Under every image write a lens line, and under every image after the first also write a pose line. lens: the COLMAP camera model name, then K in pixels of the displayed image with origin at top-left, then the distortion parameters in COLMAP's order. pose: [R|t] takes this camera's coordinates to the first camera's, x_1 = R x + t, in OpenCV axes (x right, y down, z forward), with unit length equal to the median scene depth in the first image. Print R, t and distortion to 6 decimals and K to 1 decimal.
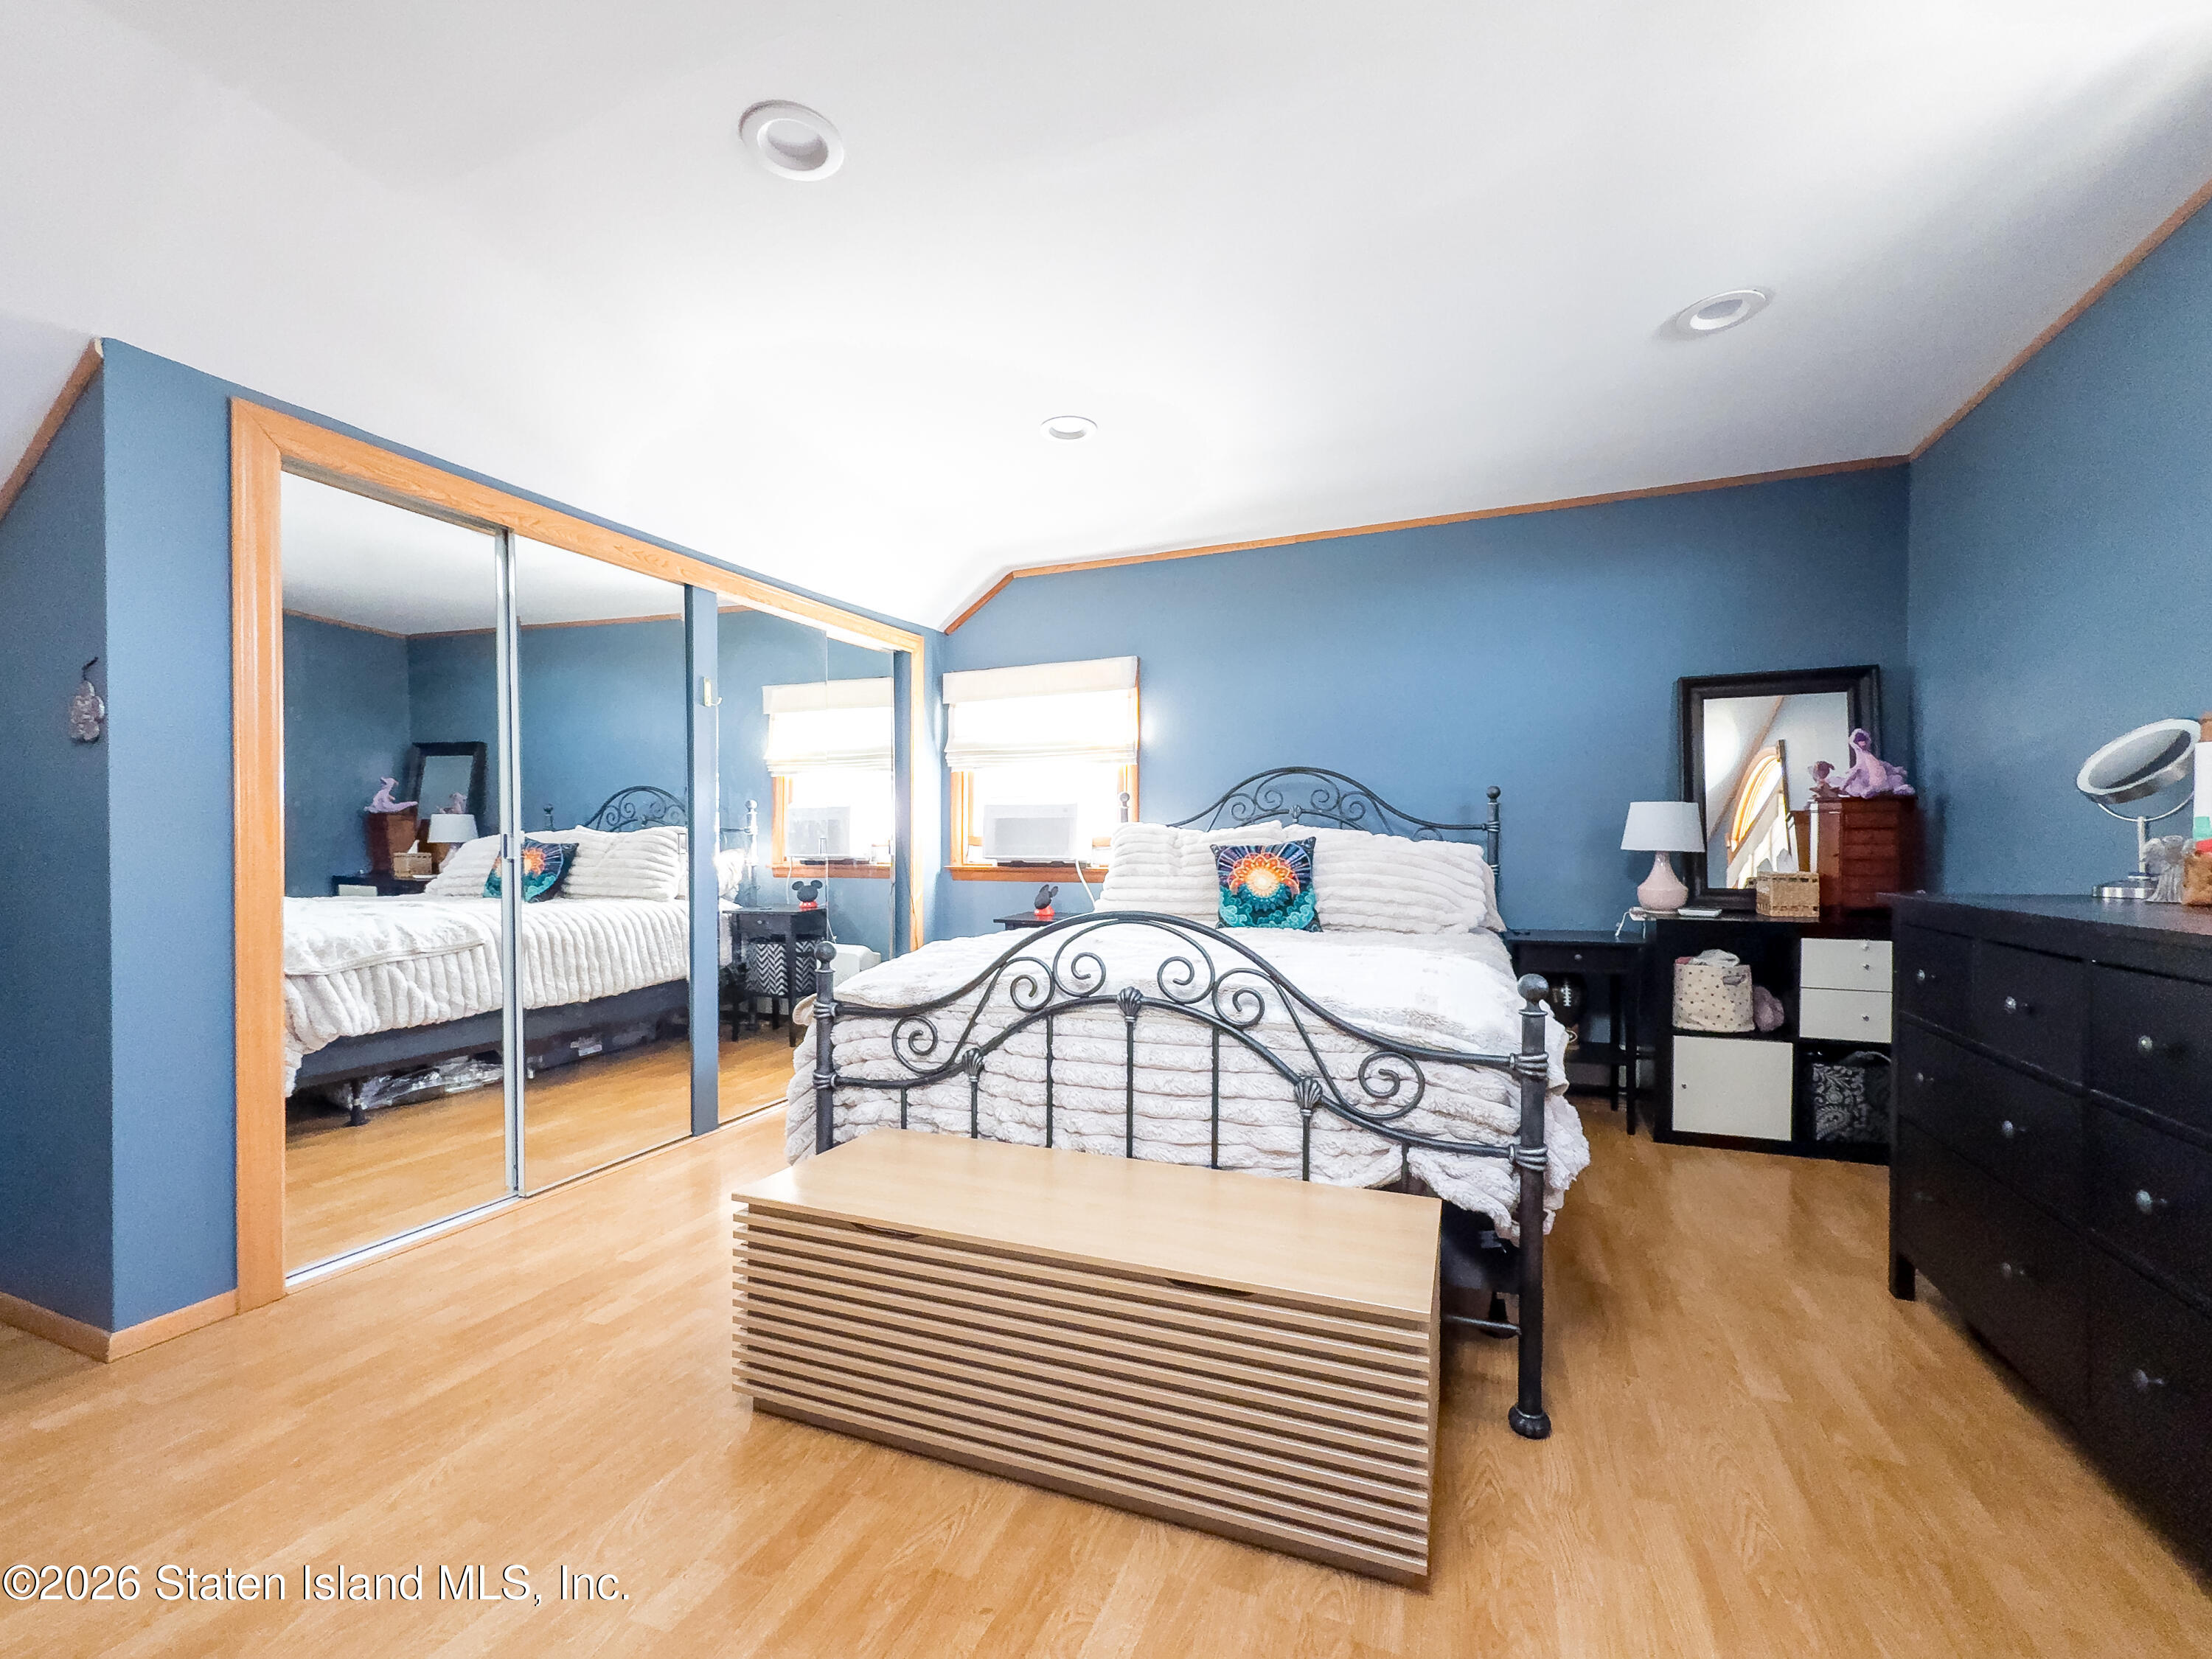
lens RADIAL K [[872.0, 0, 1104.9], [0, 872.0, 834.4], [0, 0, 1]] dist [0.001294, 0.000139]
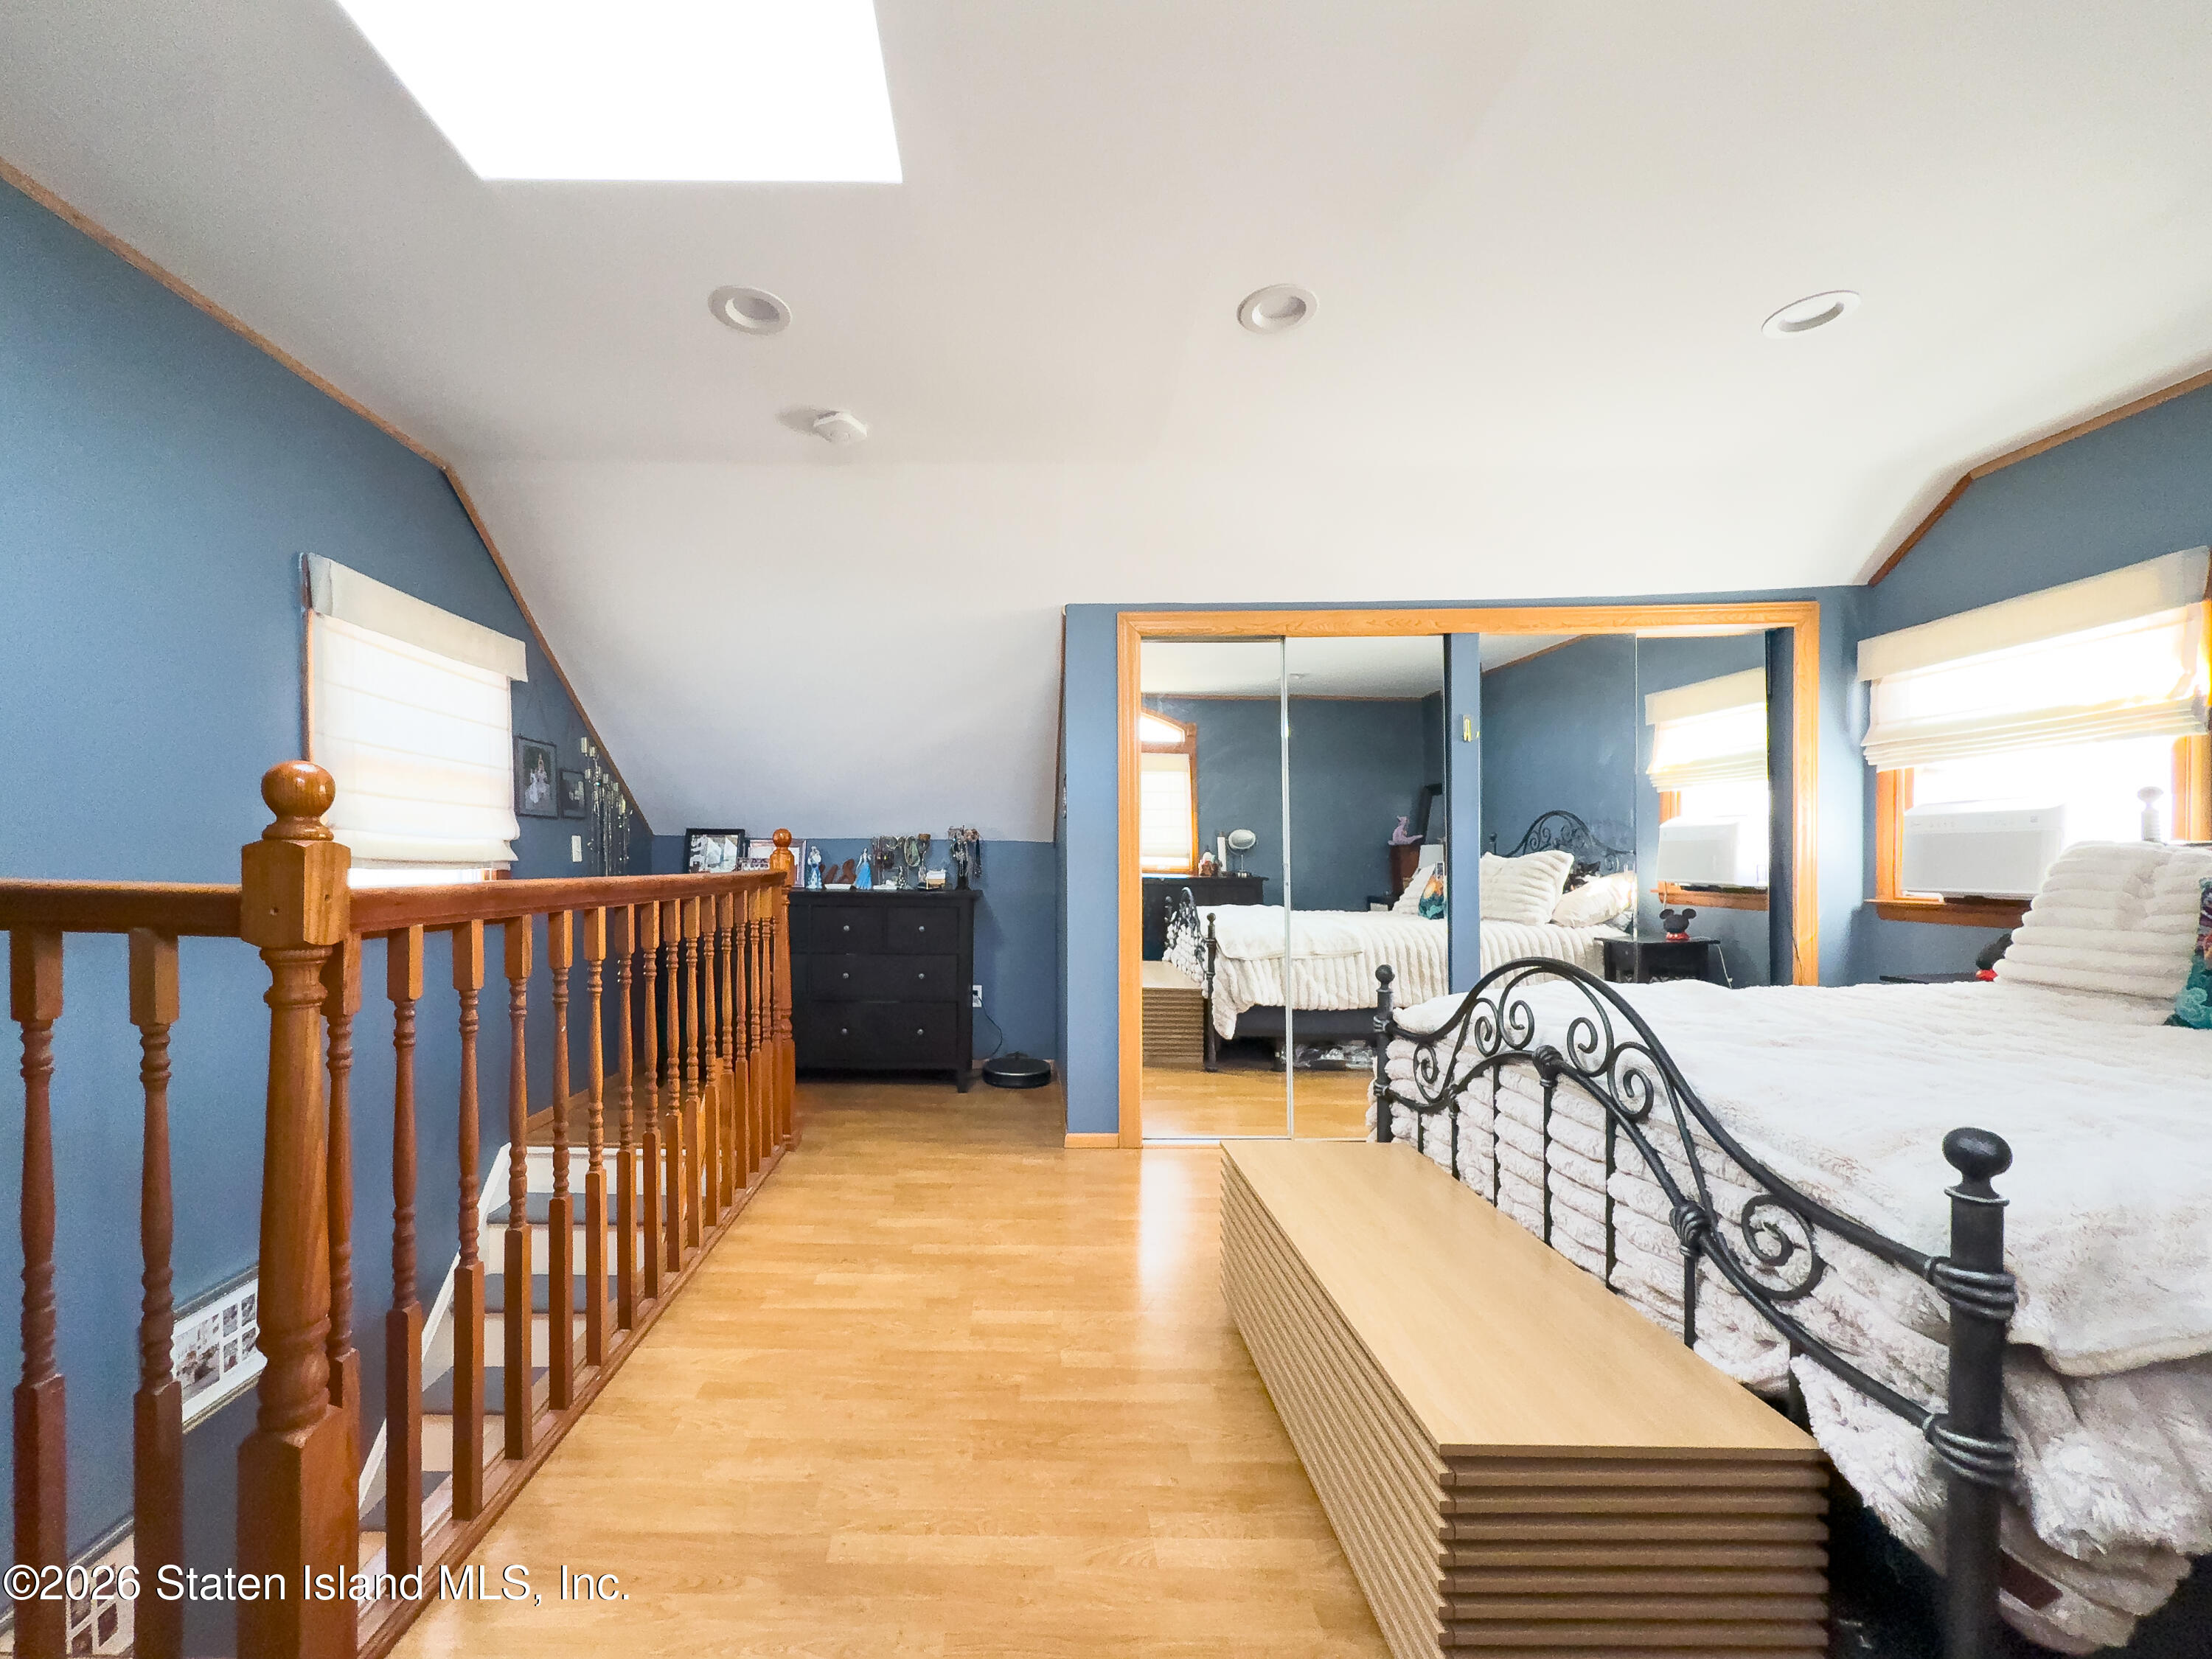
lens RADIAL K [[941.2, 0, 1106.0], [0, 941.2, 829.5], [0, 0, 1]] dist [-0.003050, -0.000340]
pose [[0.424488, -0.032996, -0.904832, 0.657627], [0.011035, 0.999450, -0.031269, -0.014458], [0.905366, 0.003288, 0.424618, 0.192560]]
